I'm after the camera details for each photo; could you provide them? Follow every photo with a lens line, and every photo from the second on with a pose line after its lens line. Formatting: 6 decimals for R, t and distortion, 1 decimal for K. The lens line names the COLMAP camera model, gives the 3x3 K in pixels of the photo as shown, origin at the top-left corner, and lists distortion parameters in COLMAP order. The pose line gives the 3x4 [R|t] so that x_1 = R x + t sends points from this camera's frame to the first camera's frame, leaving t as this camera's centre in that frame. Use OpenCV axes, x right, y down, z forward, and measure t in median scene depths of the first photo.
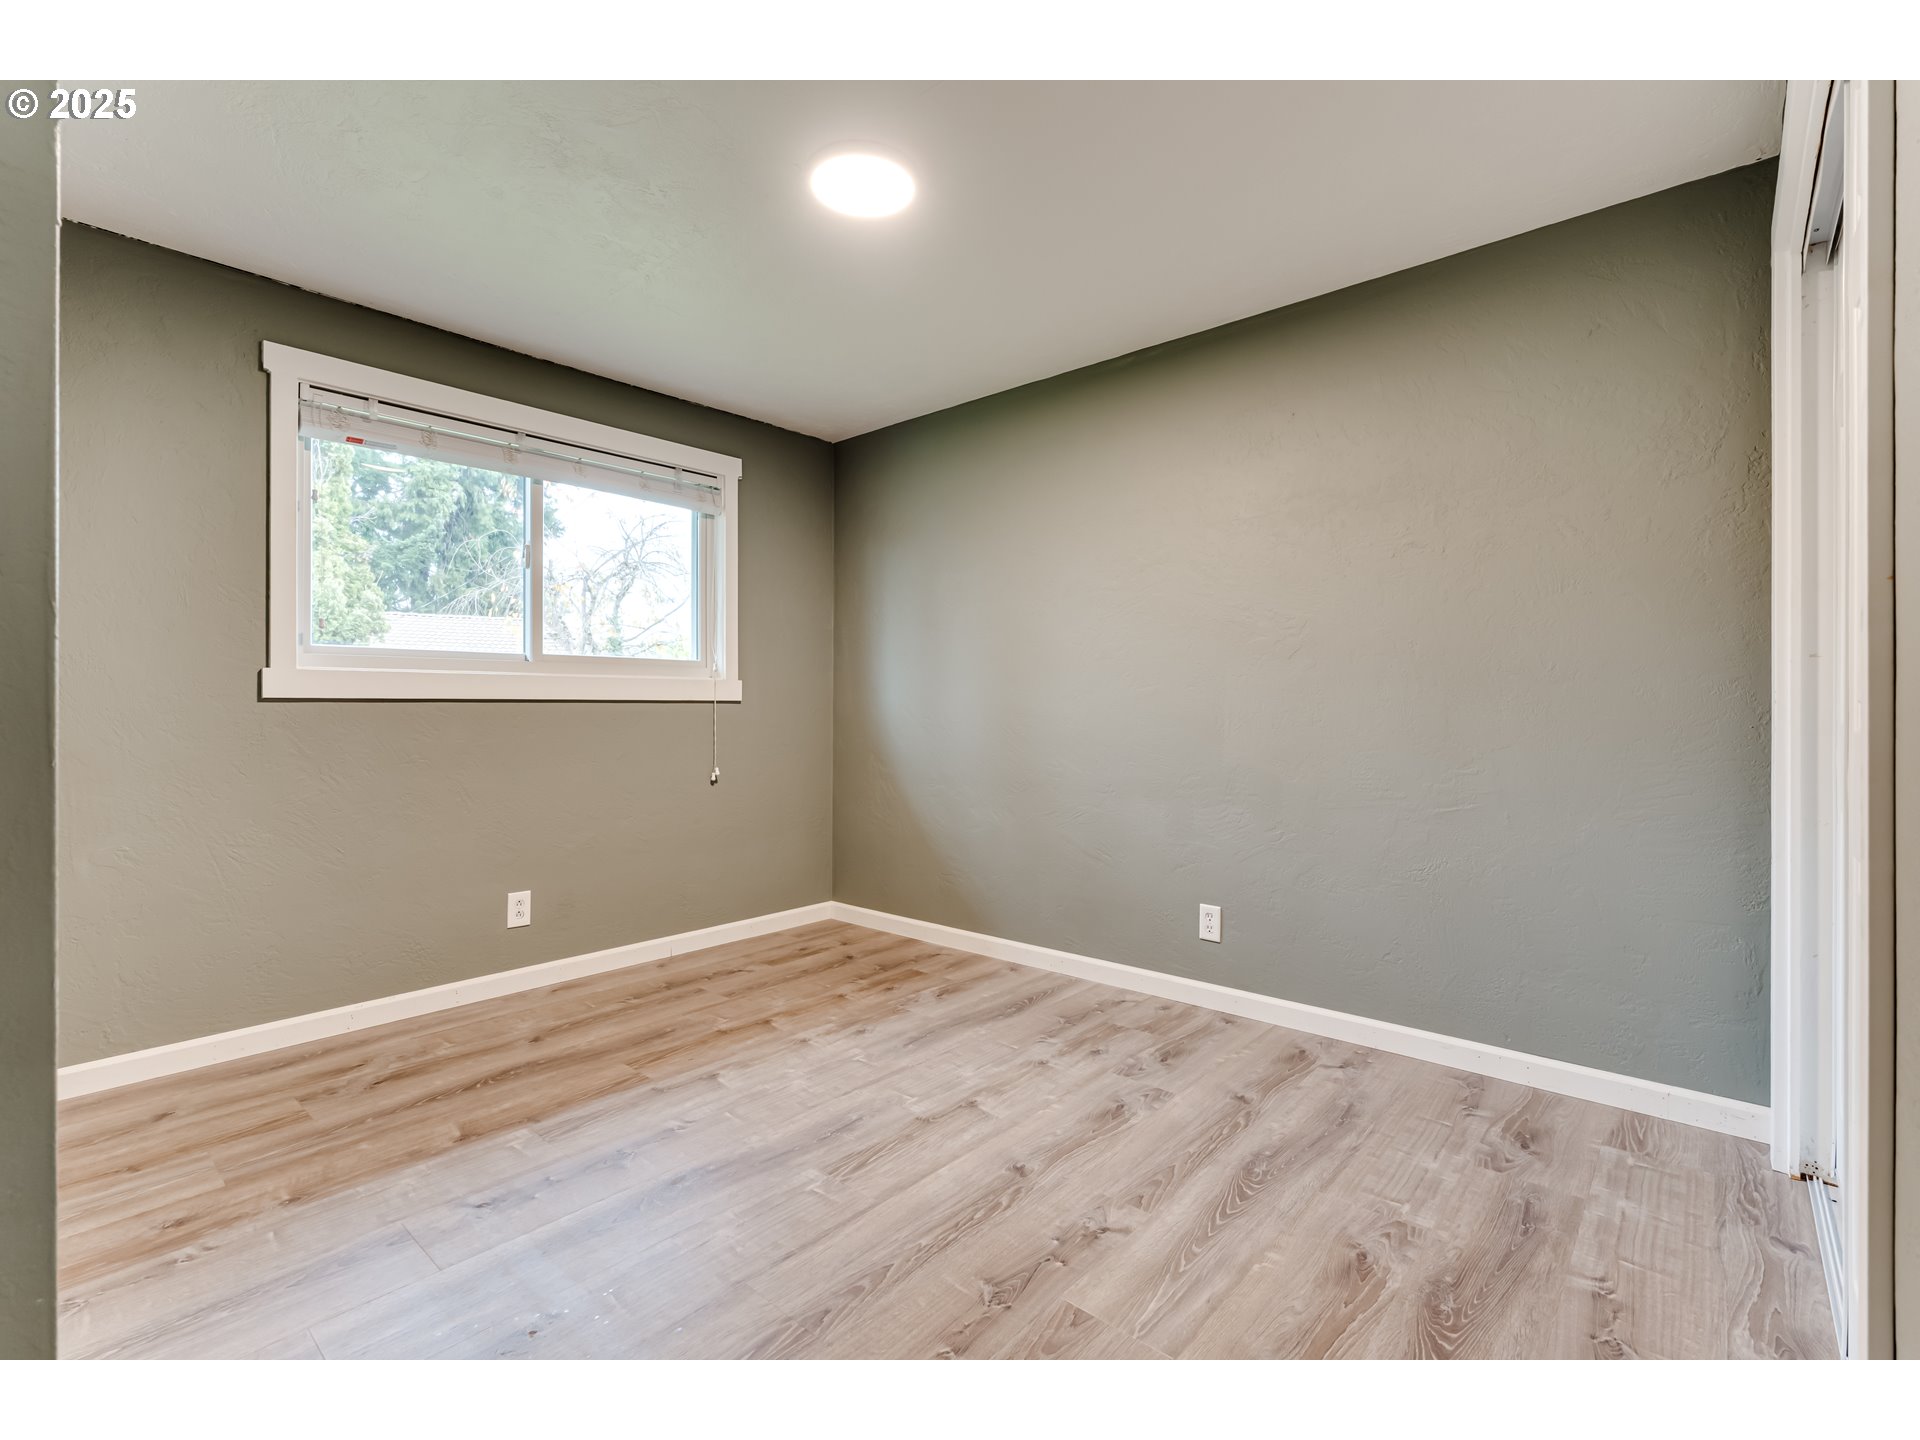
lens RADIAL K [[873.7, 0, 958.7], [0, 873.7, 713.4], [0, 0, 1]] dist [-0.004095, 0.000677]
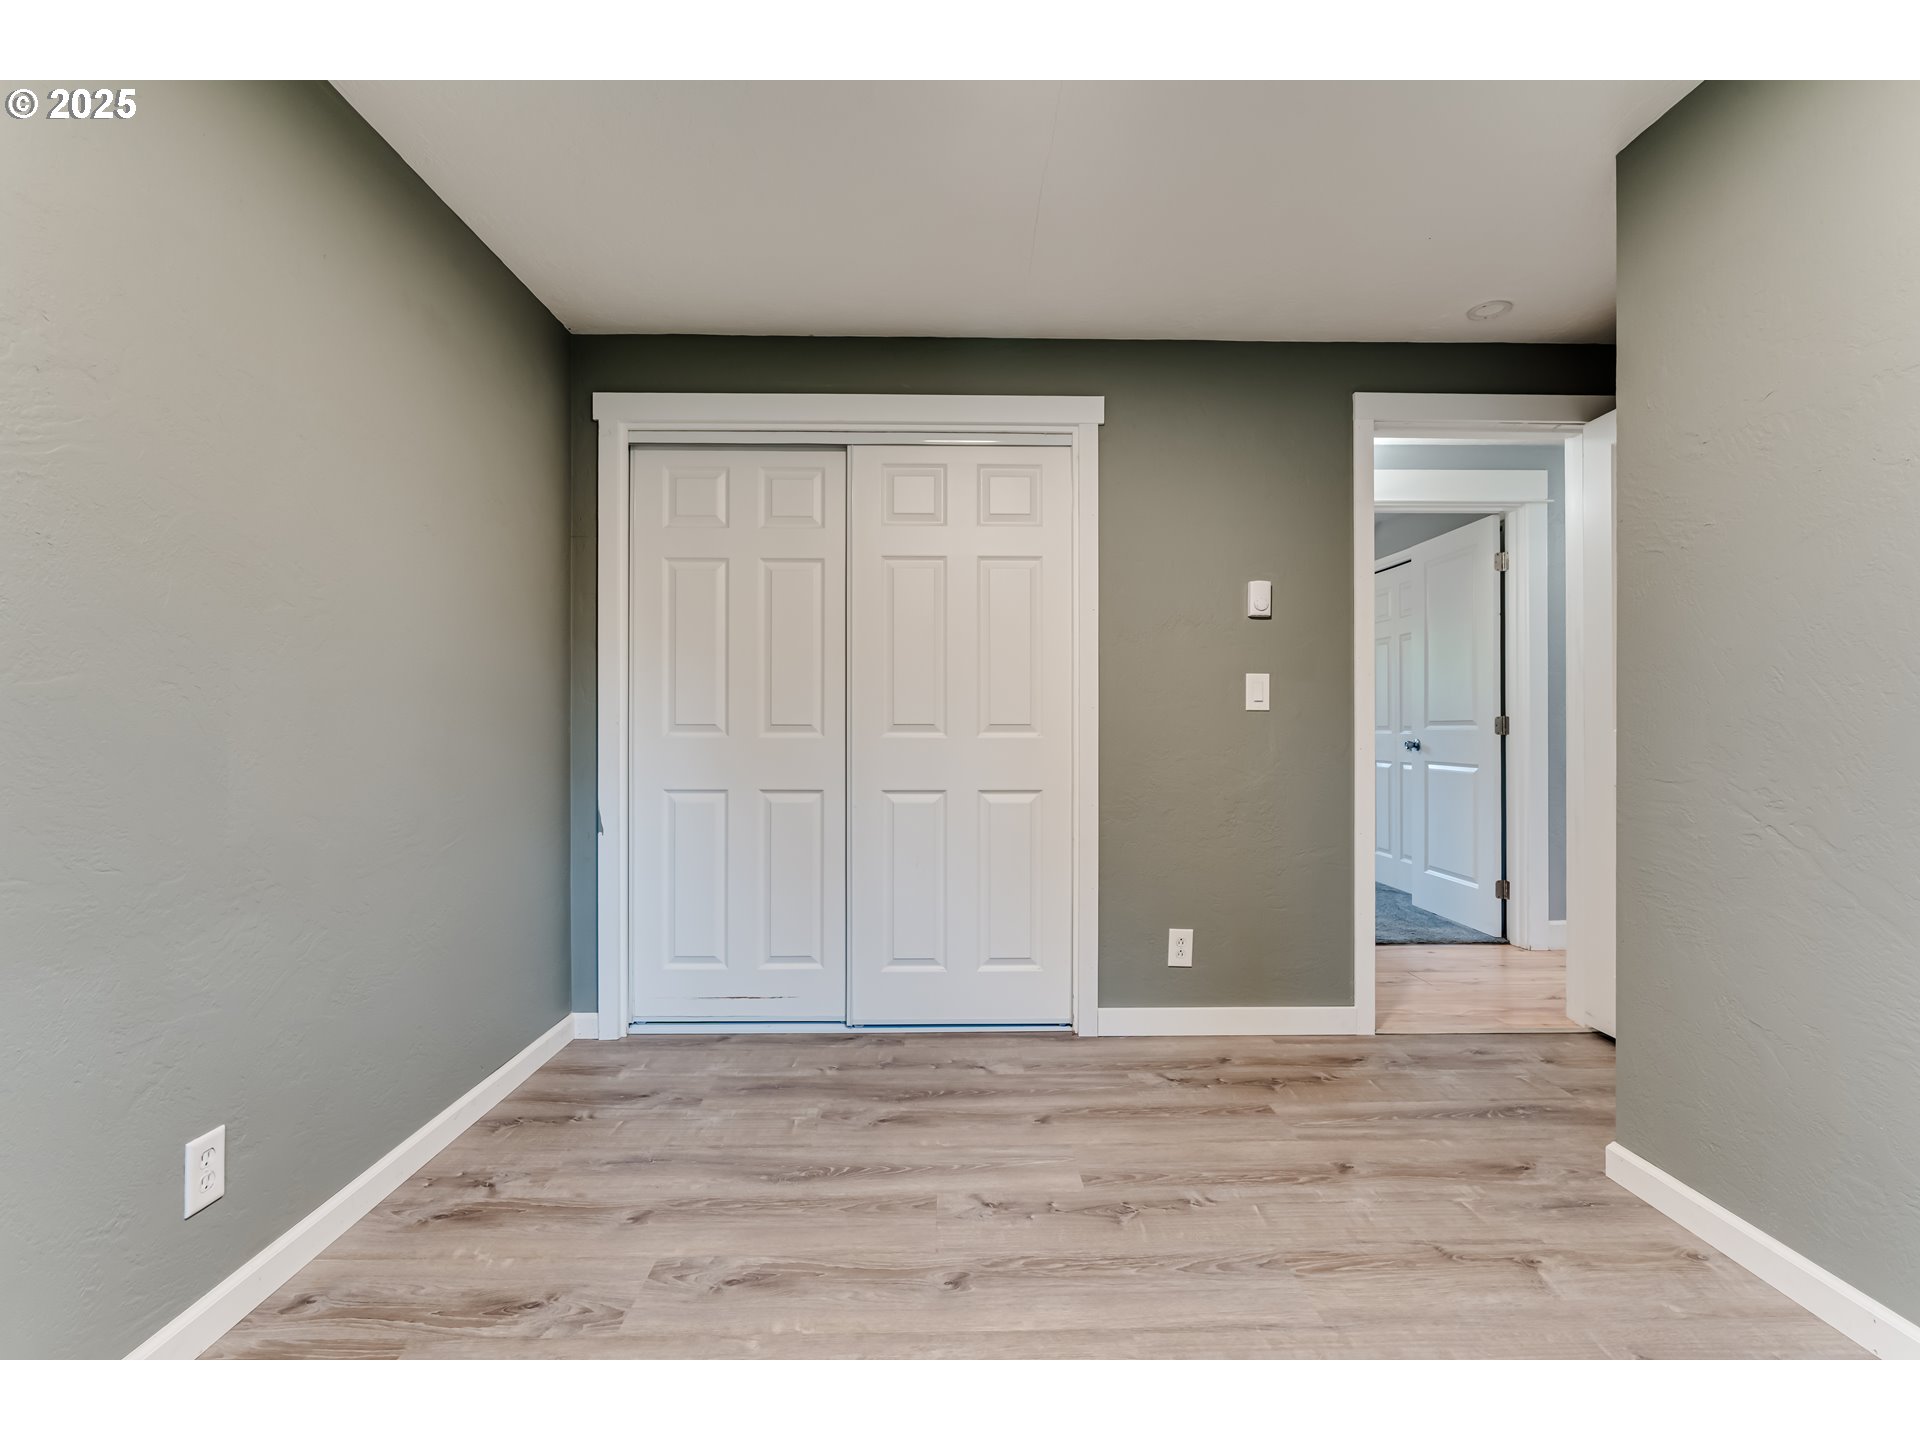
lens RADIAL K [[873.7, 0, 958.7], [0, 873.7, 713.4], [0, 0, 1]] dist [-0.004095, 0.000677]
pose [[-0.674910, 0.009193, 0.737843, -0.603593], [0.004206, 0.999954, -0.008611, -0.016810], [-0.737888, -0.002708, -0.674918, 1.705283]]
